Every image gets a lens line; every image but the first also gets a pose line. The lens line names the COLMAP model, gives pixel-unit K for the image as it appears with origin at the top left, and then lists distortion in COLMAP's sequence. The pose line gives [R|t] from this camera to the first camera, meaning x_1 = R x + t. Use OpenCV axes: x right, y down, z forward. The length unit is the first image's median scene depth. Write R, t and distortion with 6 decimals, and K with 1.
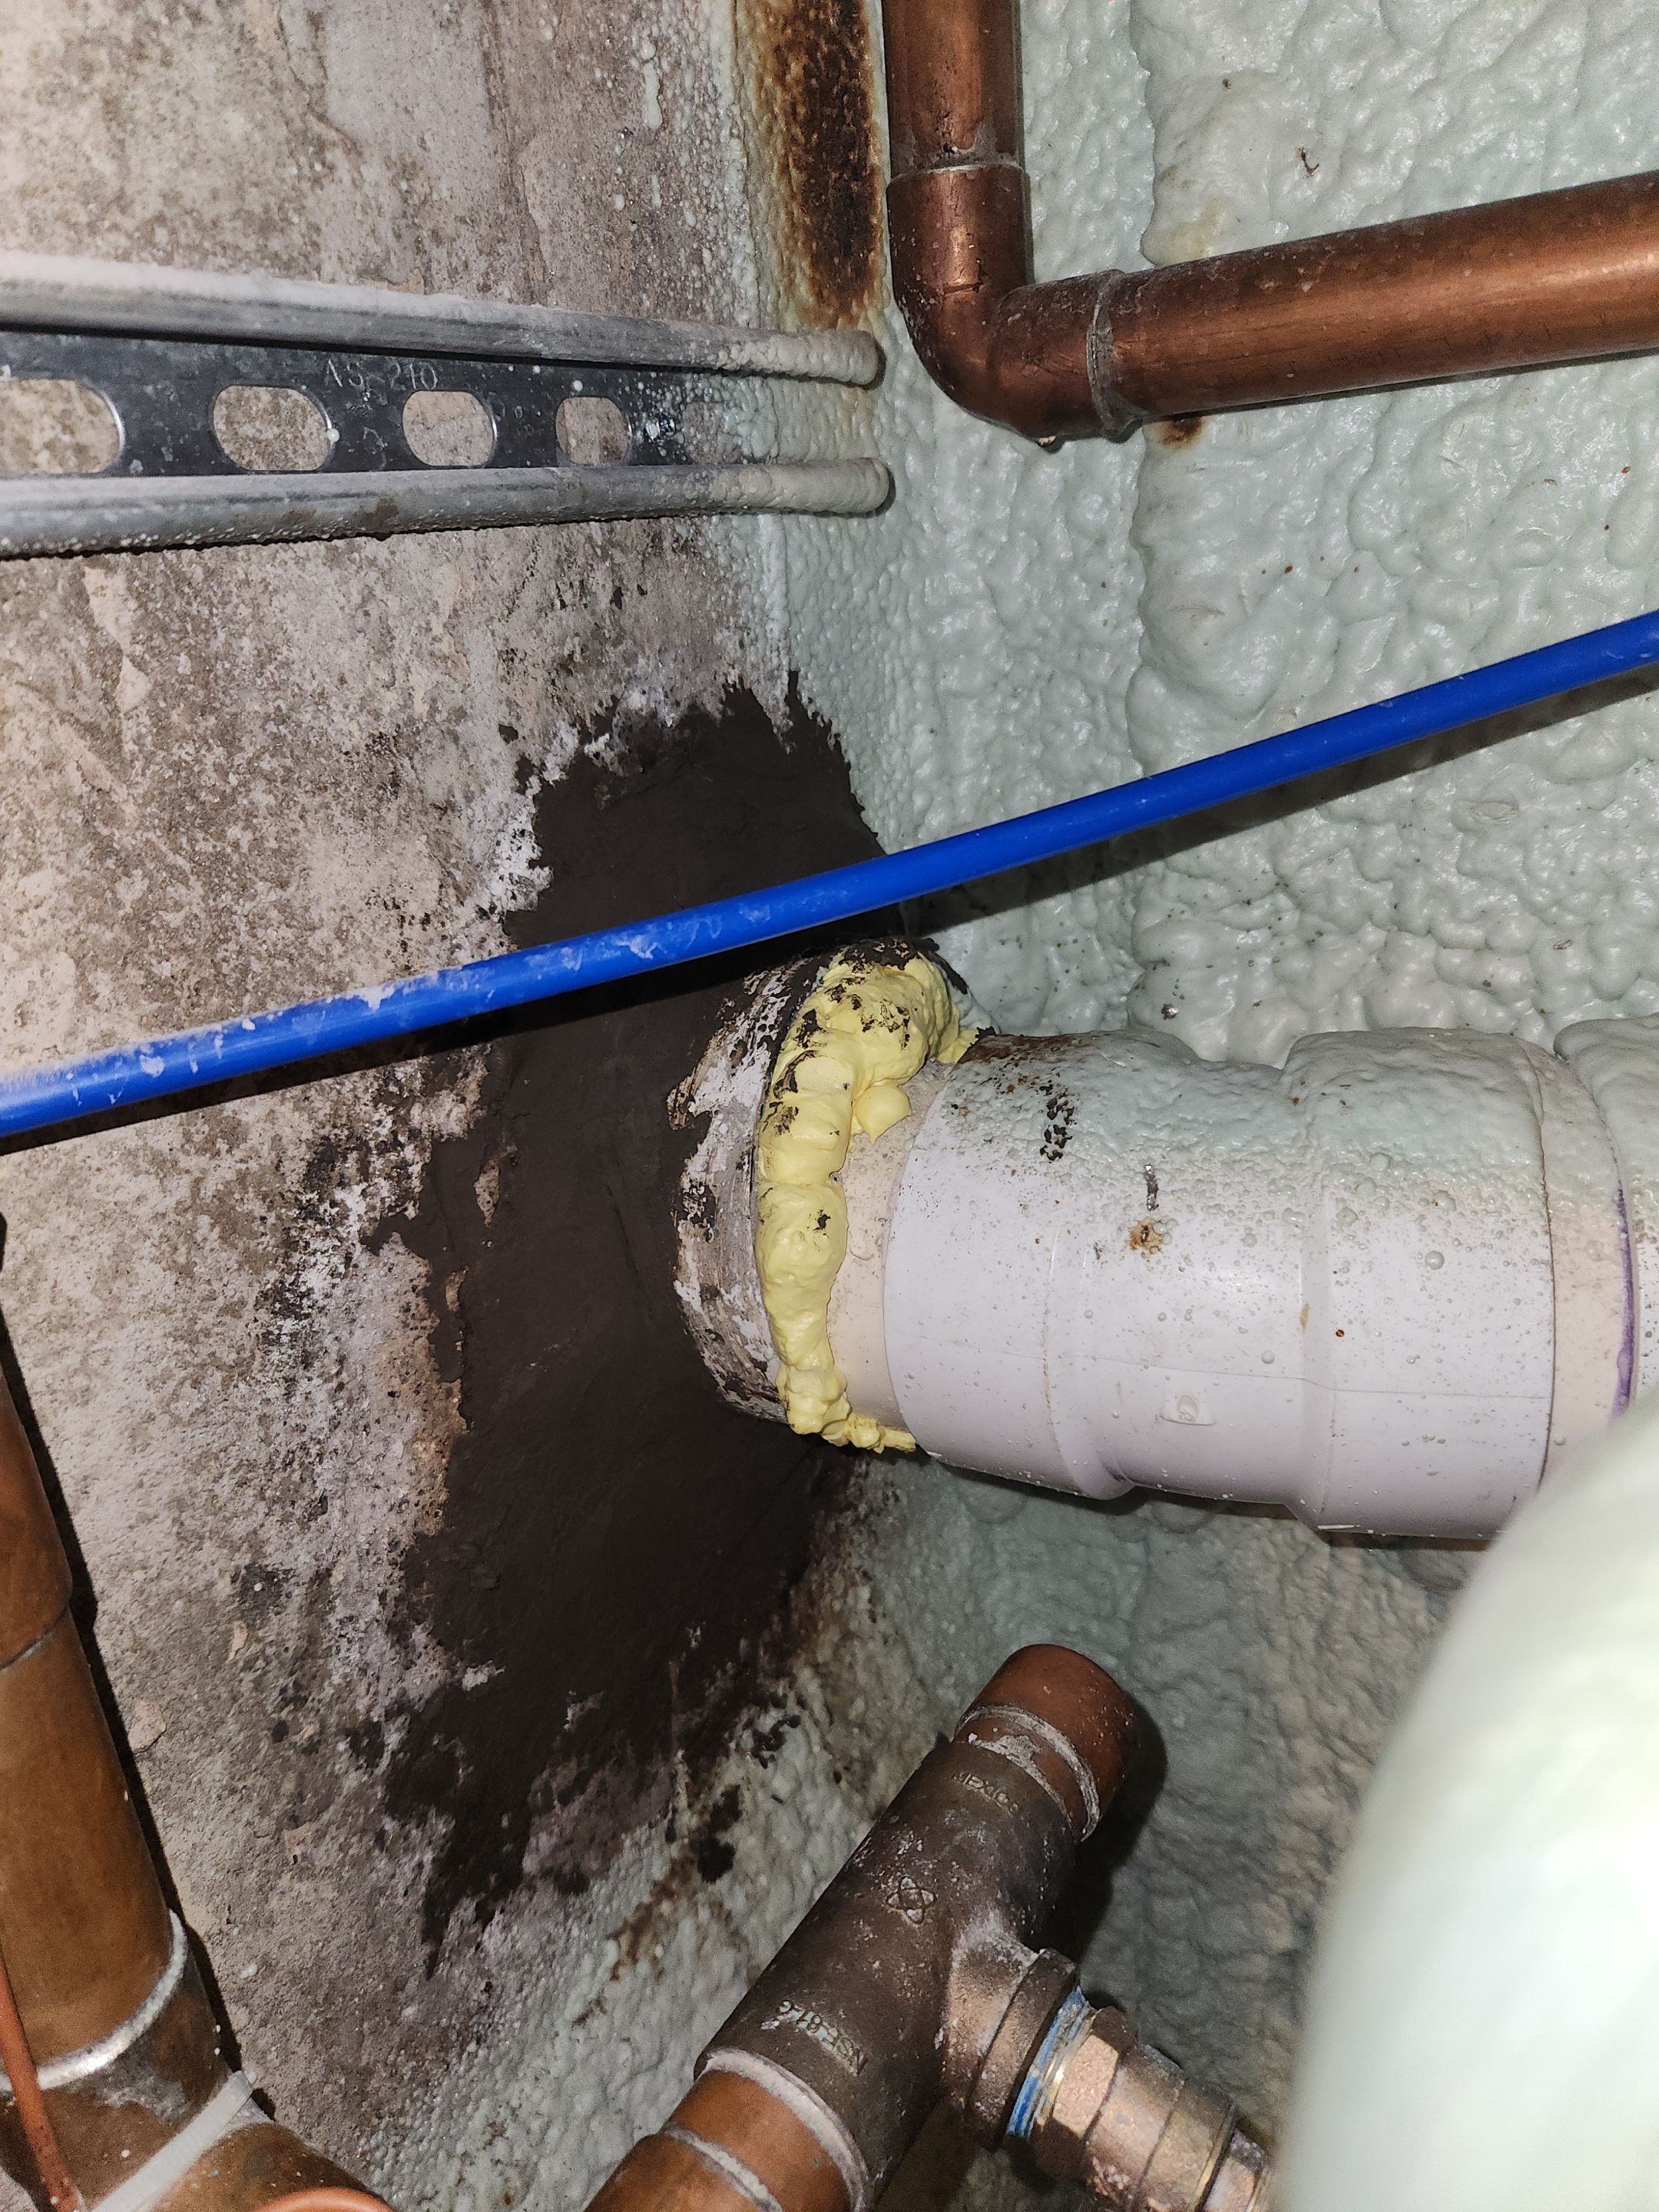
lens RADIAL K [[1502.2, 0, 843.1], [0, 1502.2, 1099.1], [0, 0, 1]] dist [0.067390, -0.062342]
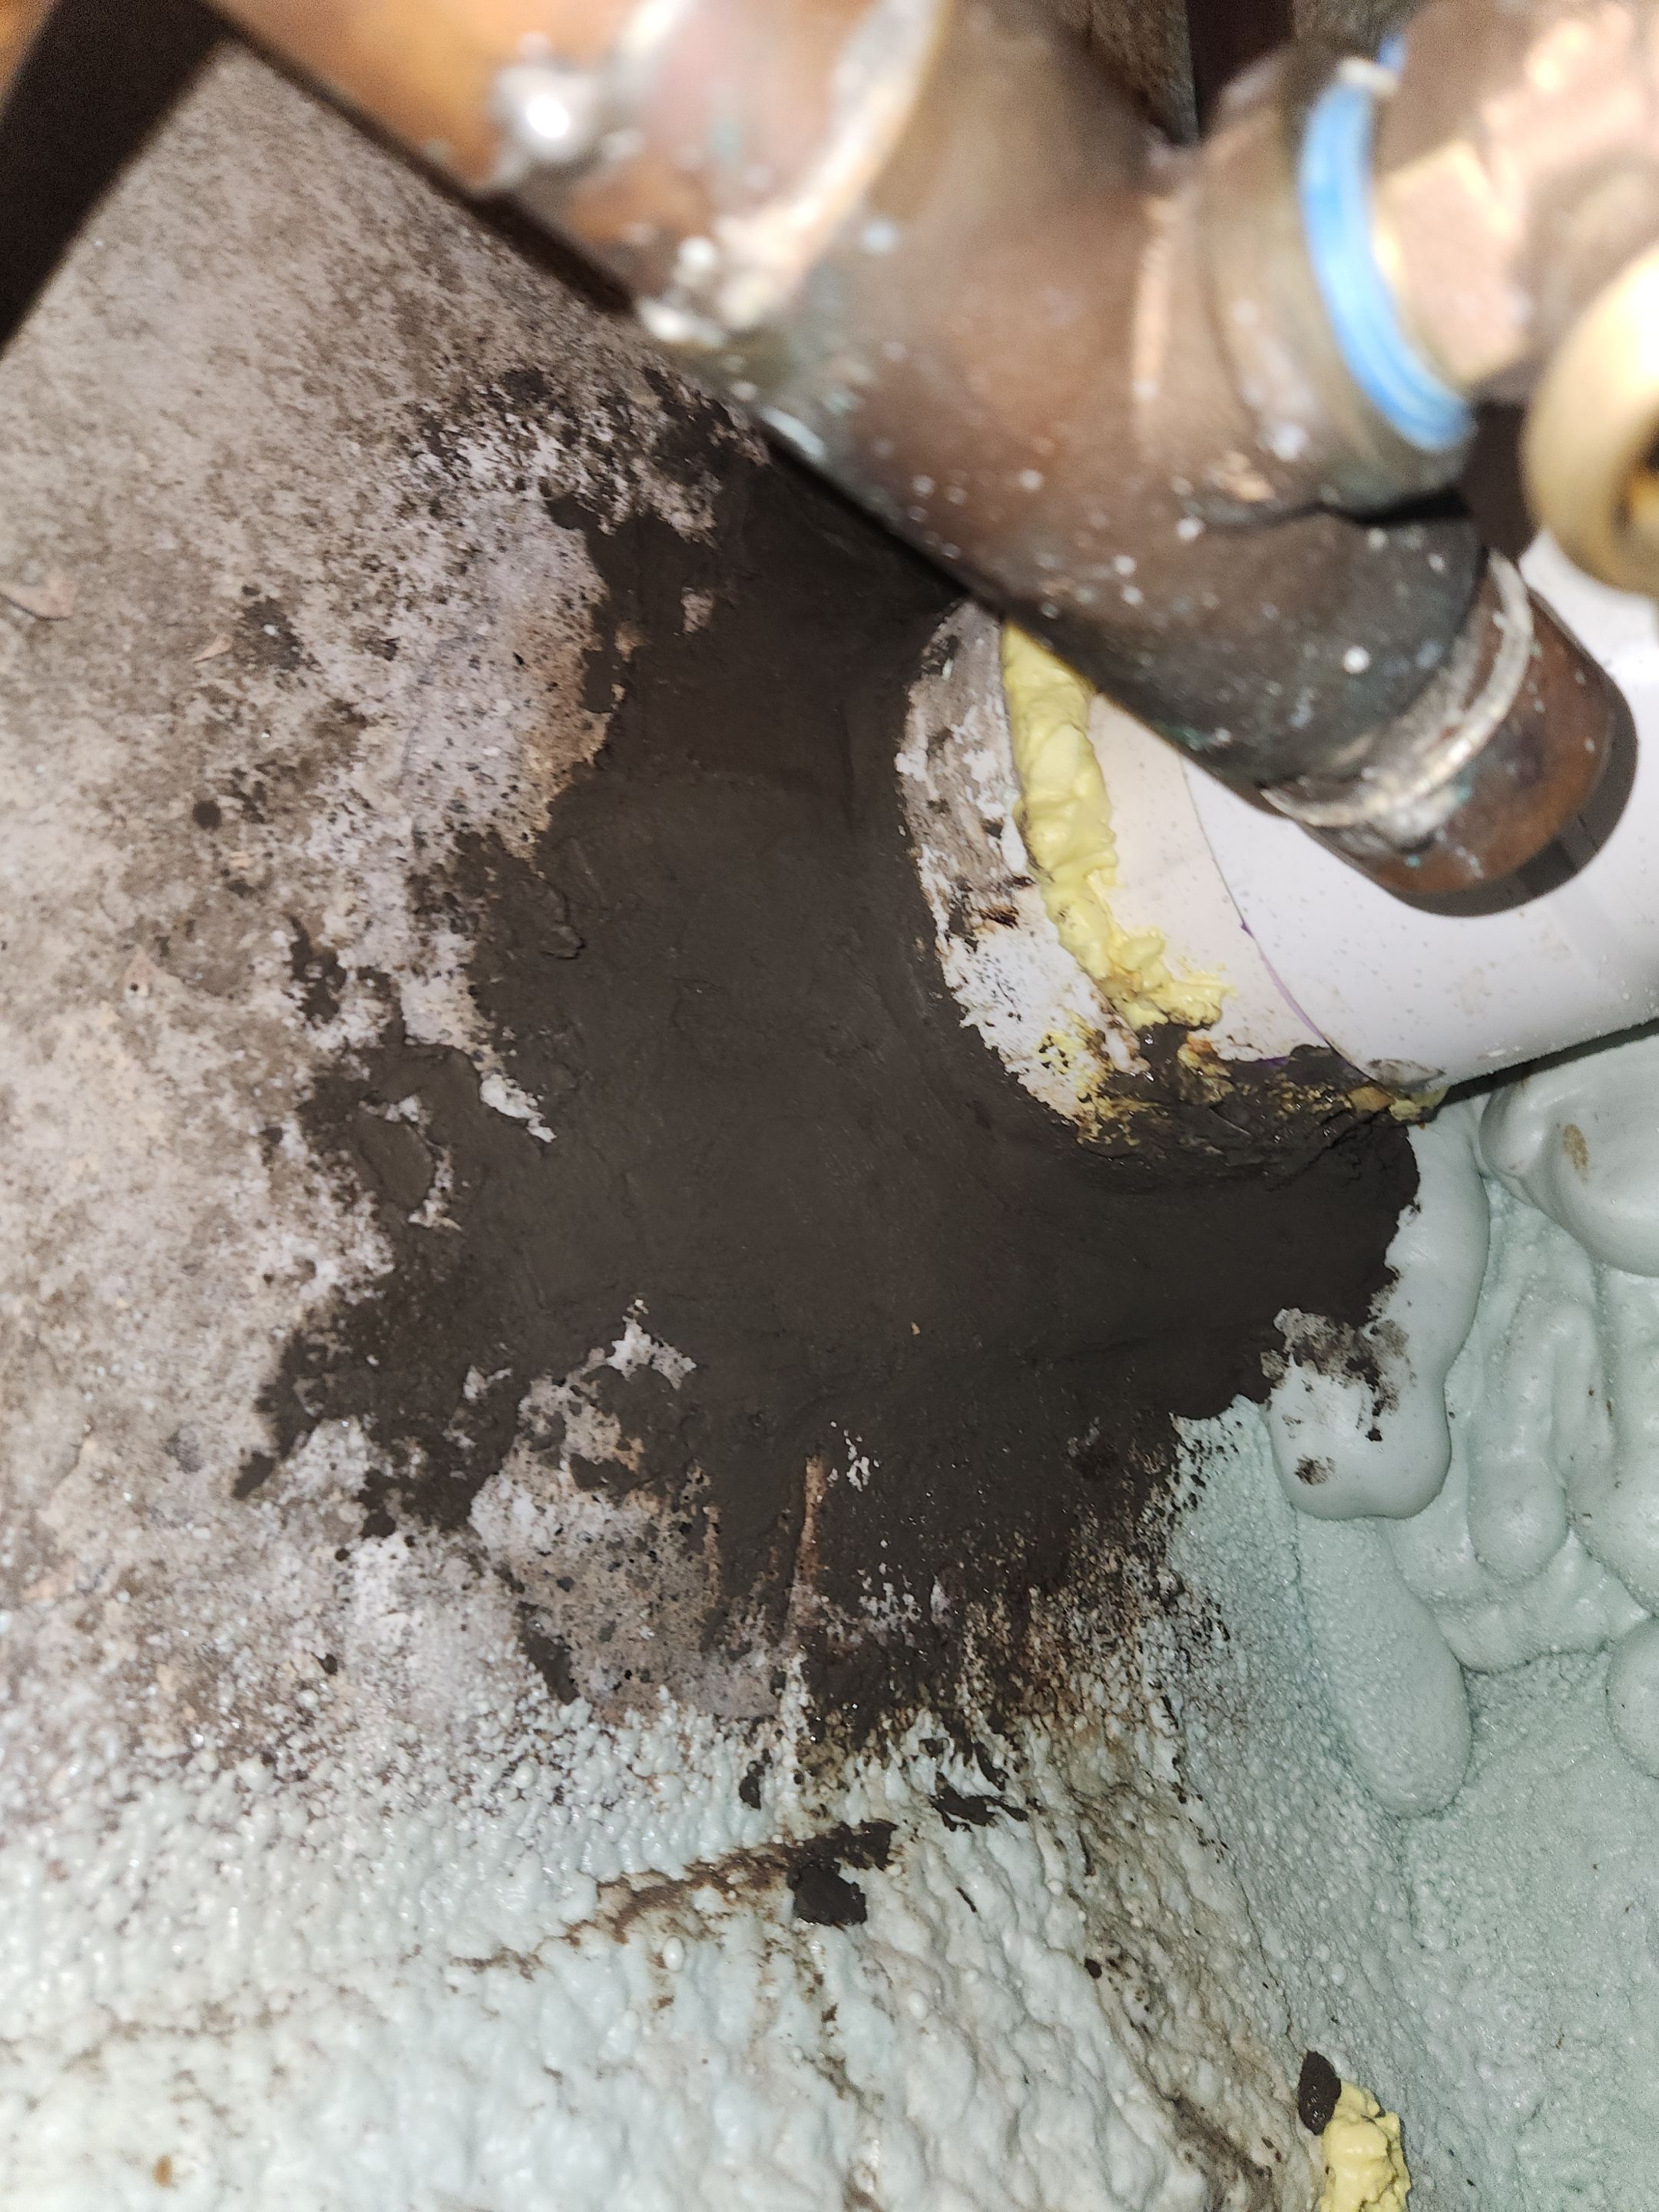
lens RADIAL K [[1430.3, 0, 829.5], [0, 1430.3, 1106.0], [0, 0, 1]] dist [0.027900, -0.001725]
pose [[0.962440, 0.000799, -0.271495, 0.061199], [-0.182479, 0.742338, -0.644698, 0.812428], [0.201025, 0.670025, 0.714601, 0.644548]]
